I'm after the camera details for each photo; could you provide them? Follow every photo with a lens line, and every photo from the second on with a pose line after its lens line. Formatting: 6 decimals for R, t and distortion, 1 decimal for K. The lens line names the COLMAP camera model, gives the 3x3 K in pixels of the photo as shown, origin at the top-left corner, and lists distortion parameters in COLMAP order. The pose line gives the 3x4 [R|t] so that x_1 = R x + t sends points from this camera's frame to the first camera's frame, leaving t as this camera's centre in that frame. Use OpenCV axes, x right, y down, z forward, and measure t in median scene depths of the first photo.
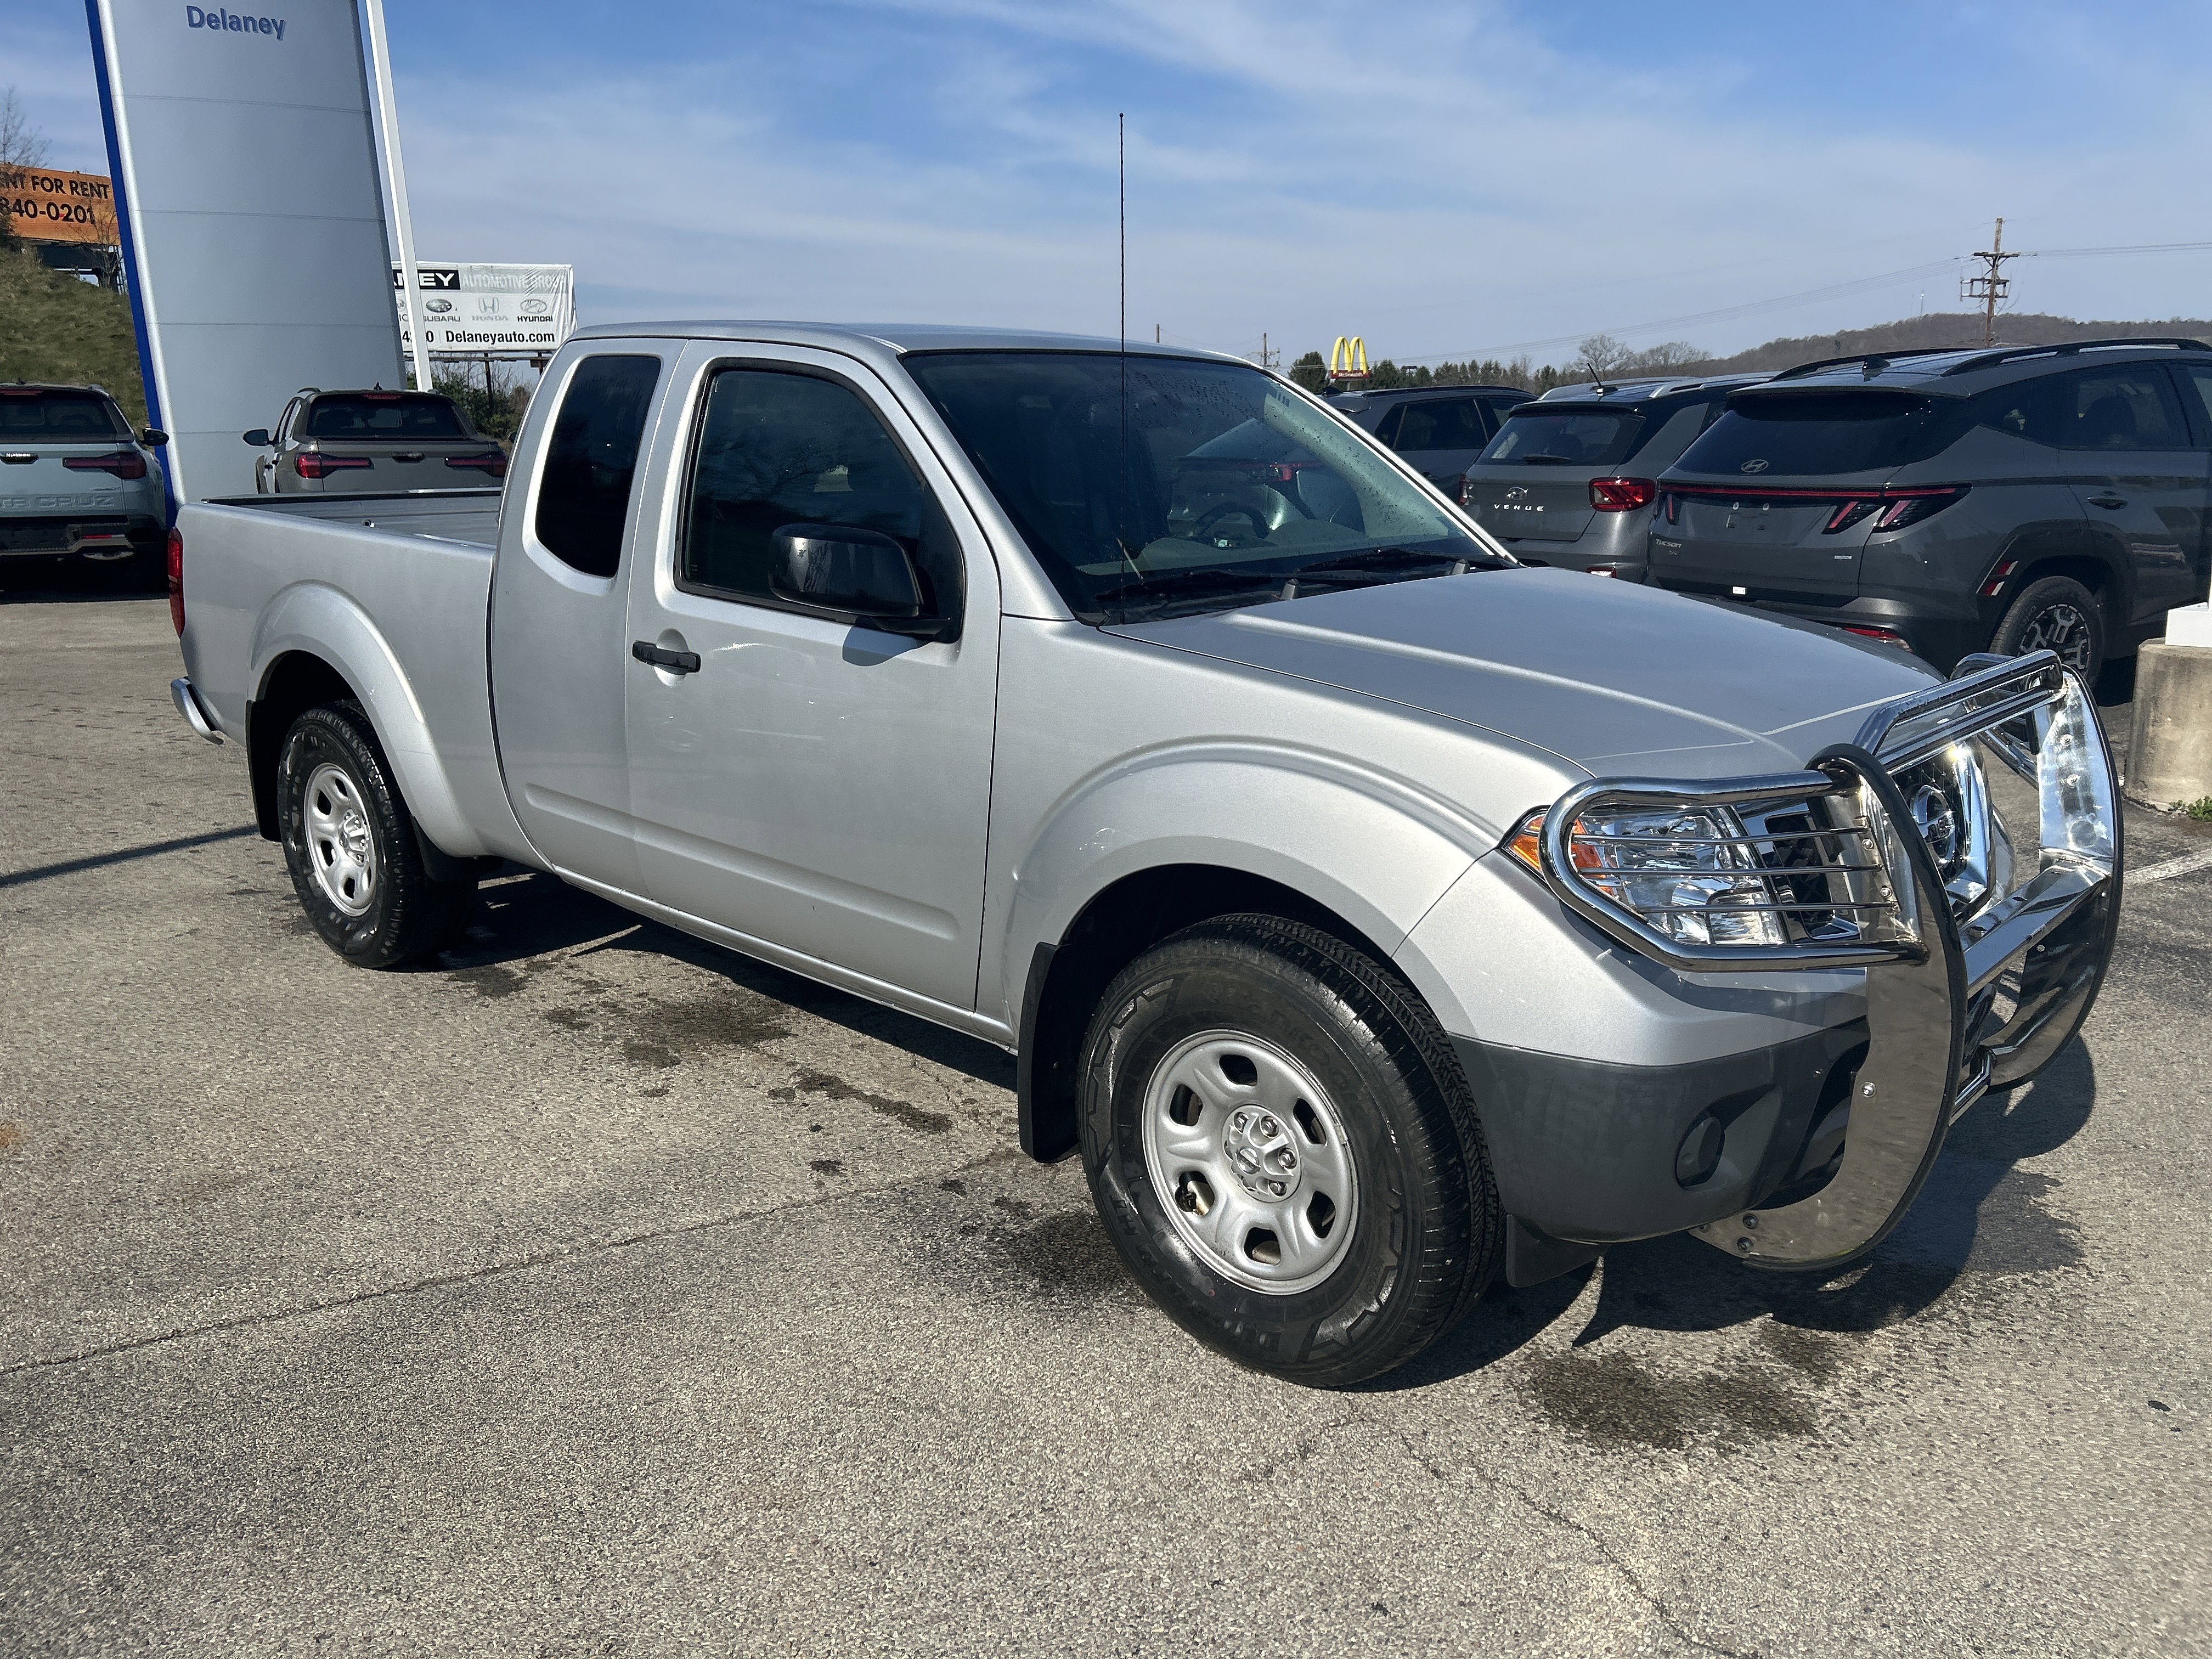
lens RADIAL K [[1680.5, 0, 1112.3], [0, 1680.5, 846.1], [0, 0, 1]] dist [0.054725, -0.056515]
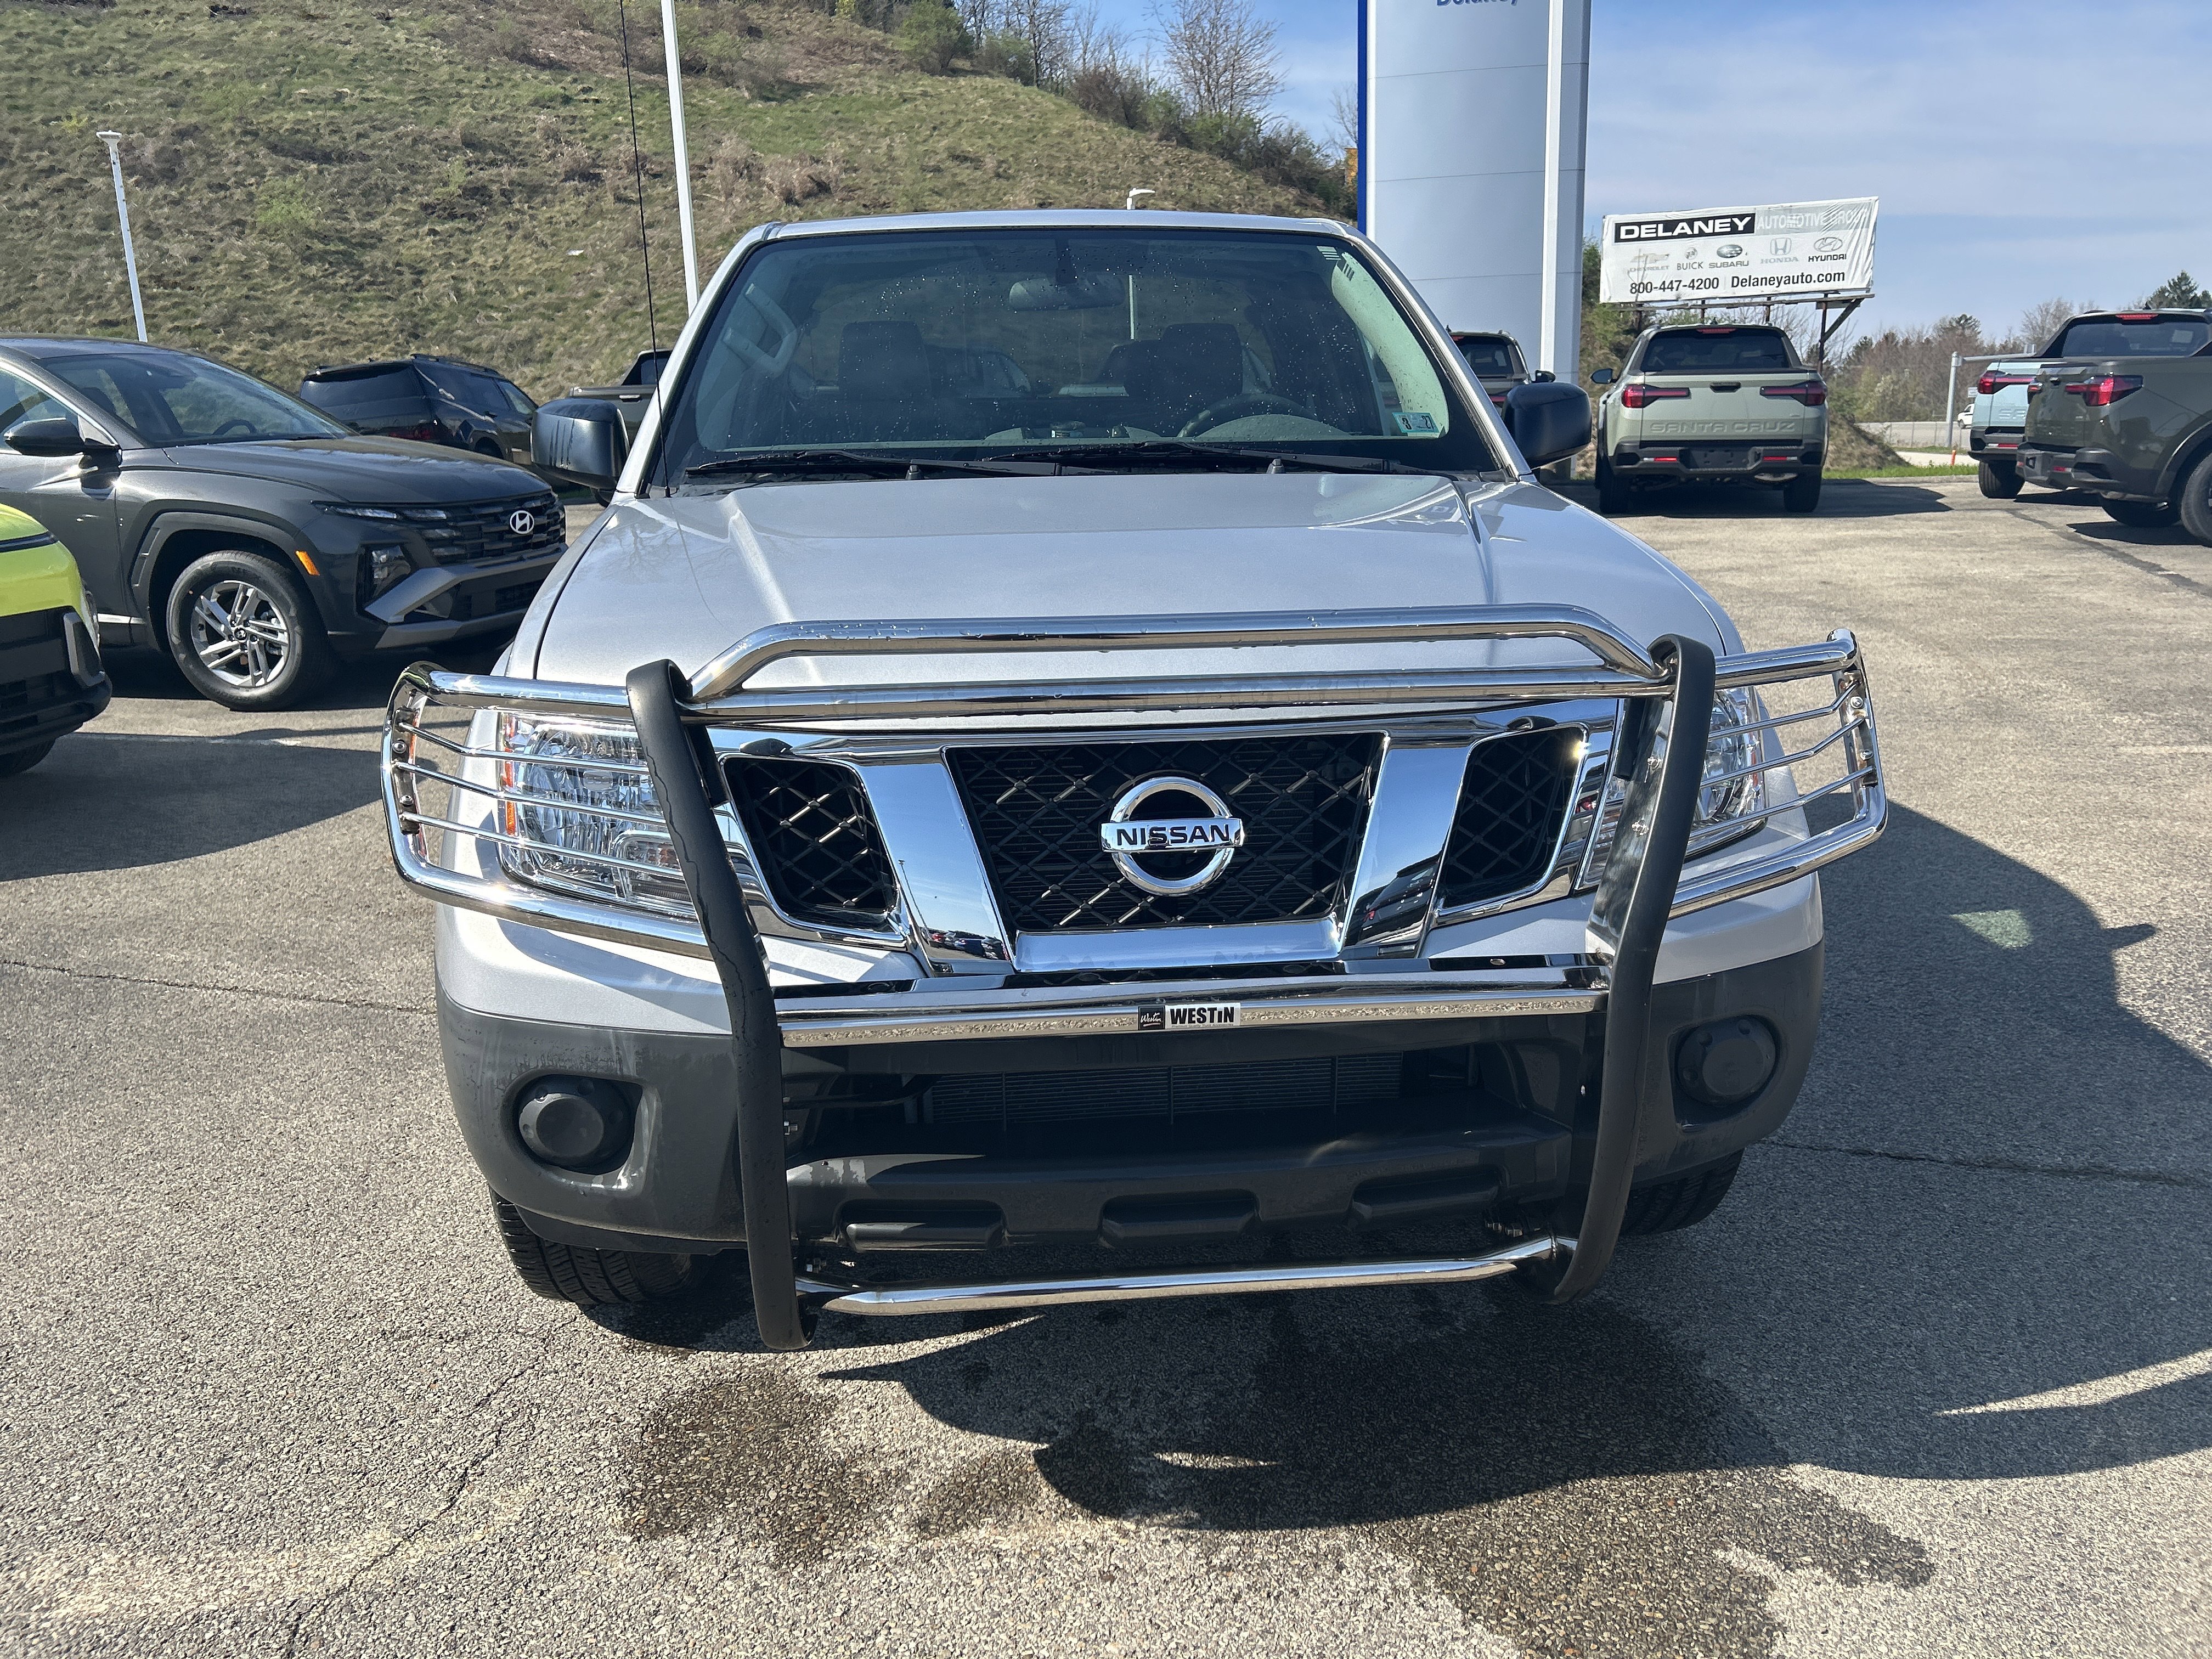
lens RADIAL K [[1680.5, 0, 1098.7], [0, 1680.5, 843.3], [0, 0, 1]] dist [0.054725, -0.056515]
pose [[0.724958, 0.171771, -0.667031, 0.655227], [-0.155275, 0.984234, 0.084696, -0.042051], [0.671063, 0.042173, 0.740200, 0.340100]]
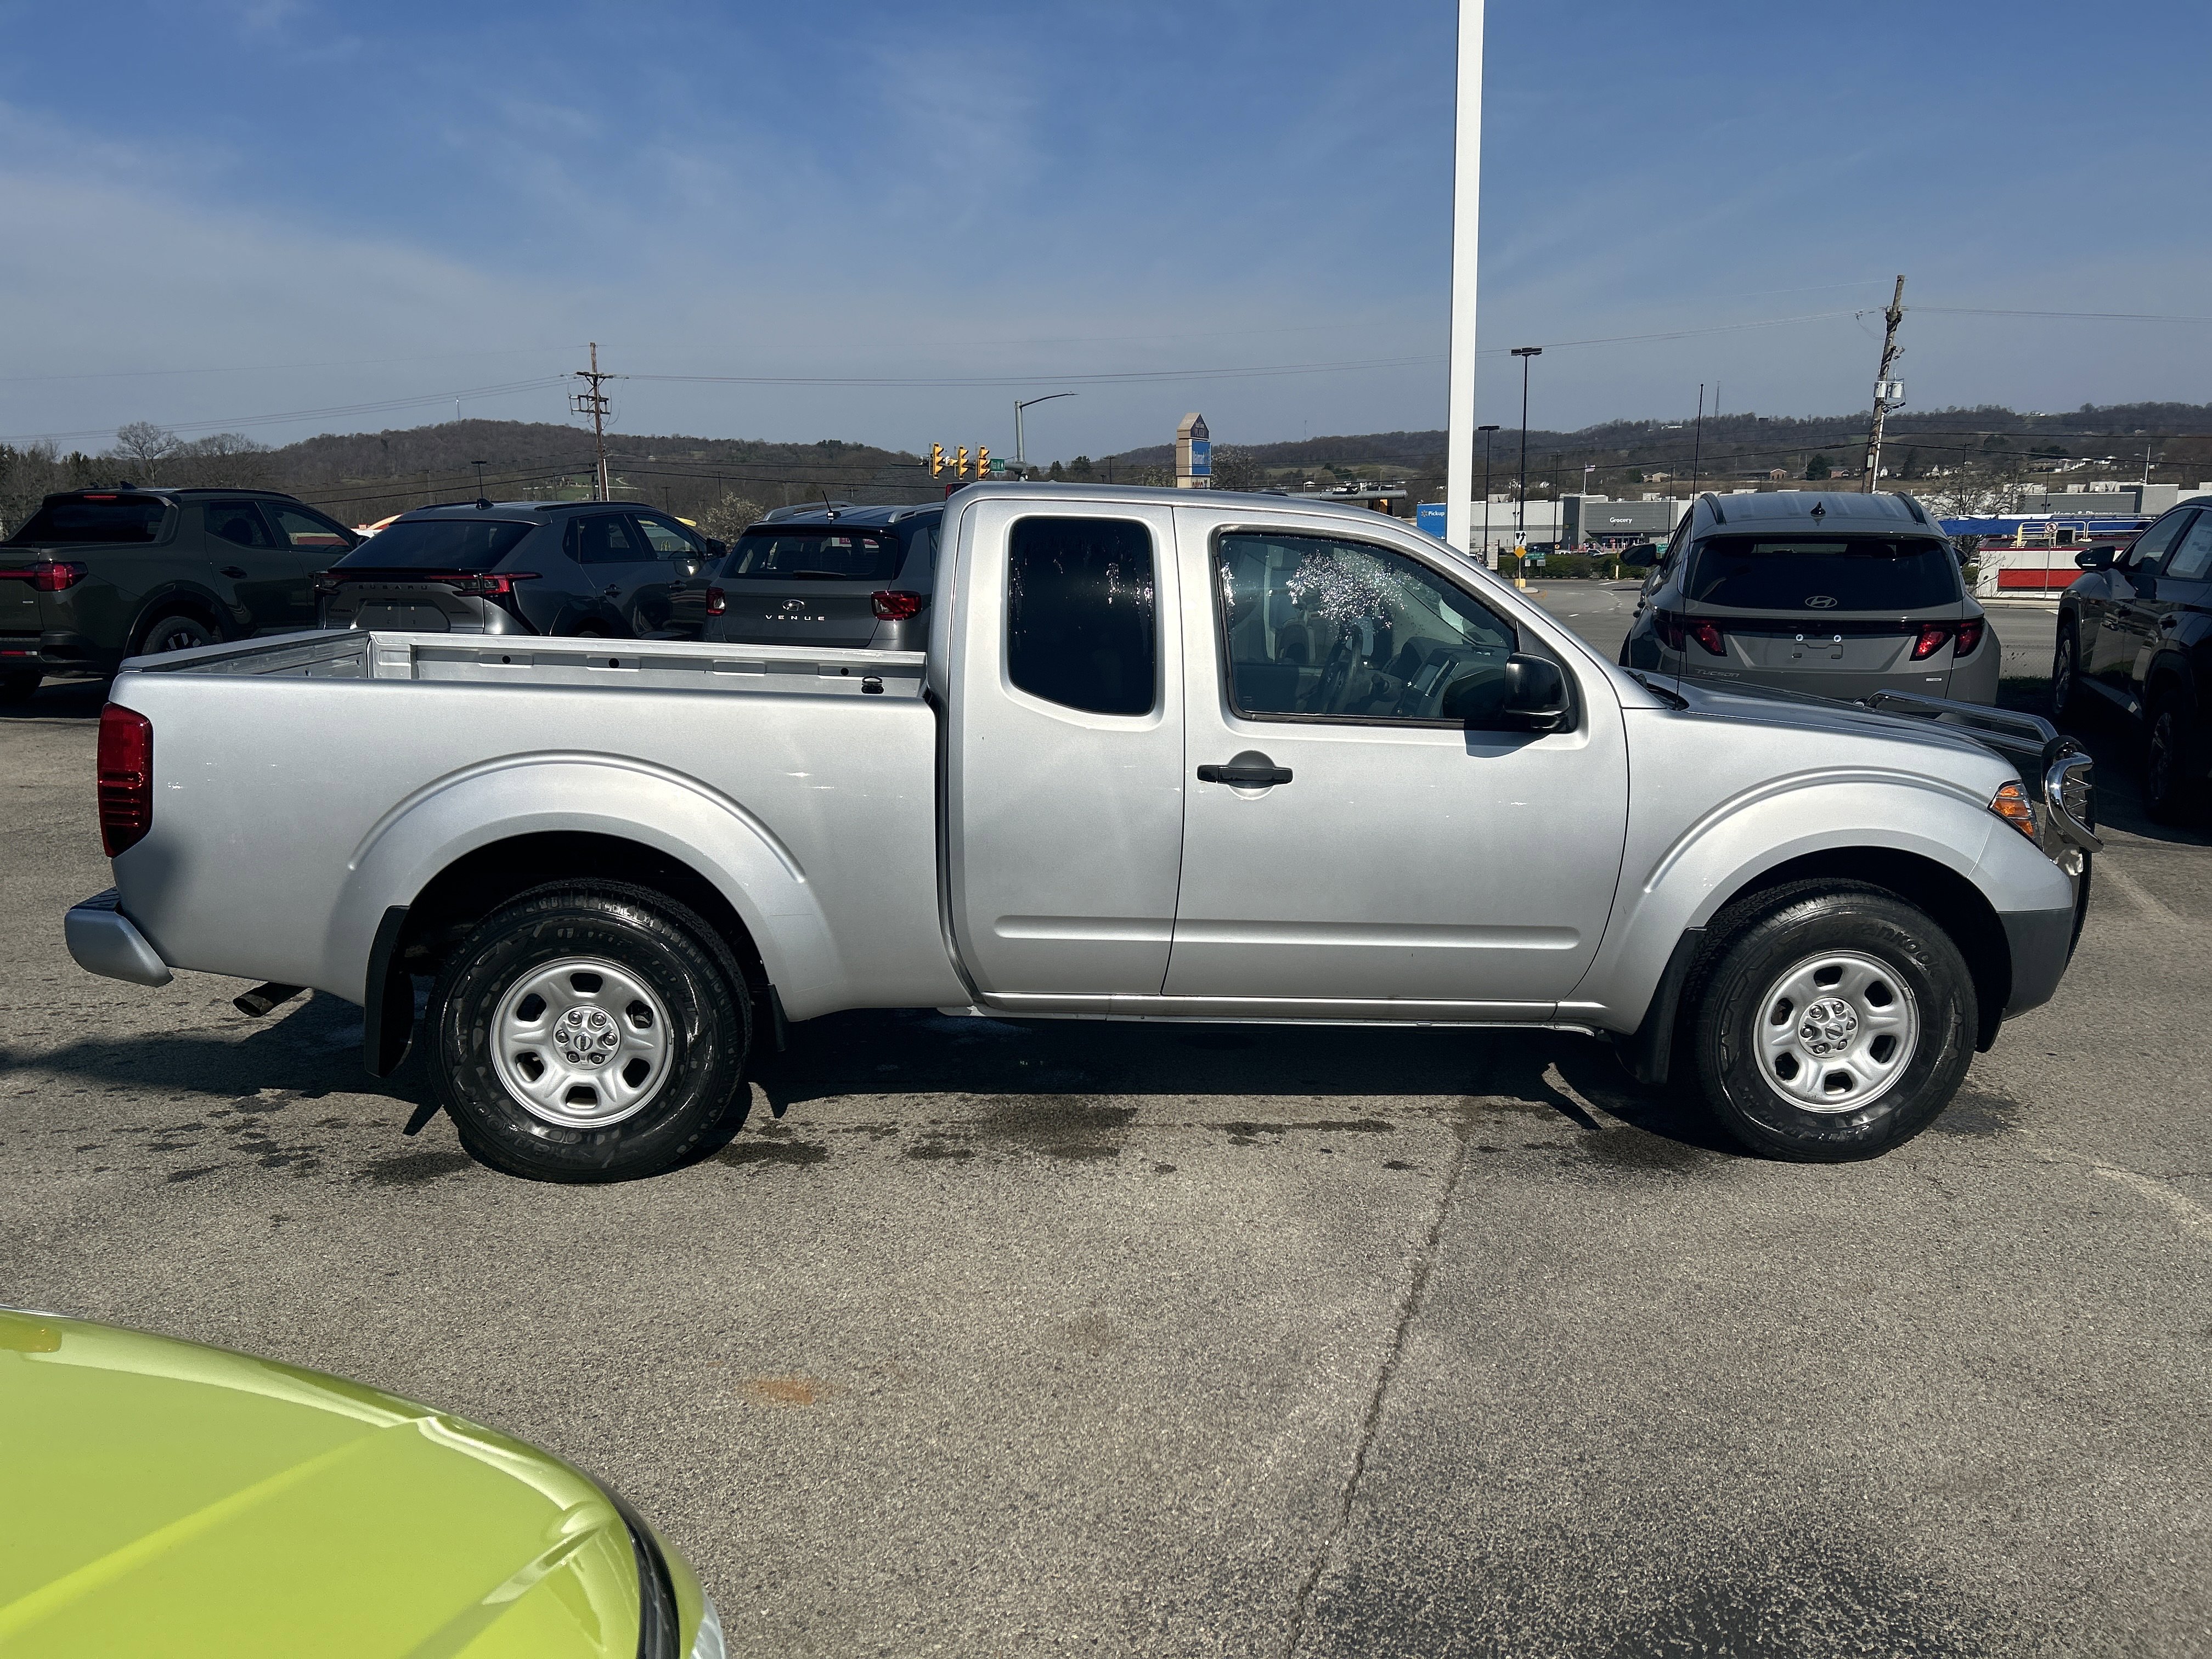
lens RADIAL K [[1680.5, 0, 1104.1], [0, 1680.5, 884.5], [0, 0, 1]] dist [0.054725, -0.056515]
pose [[0.698075, -0.142701, 0.701660, -1.073586], [0.165165, 0.985604, 0.036127, -0.087935], [-0.696715, 0.090670, 0.711595, 0.228768]]
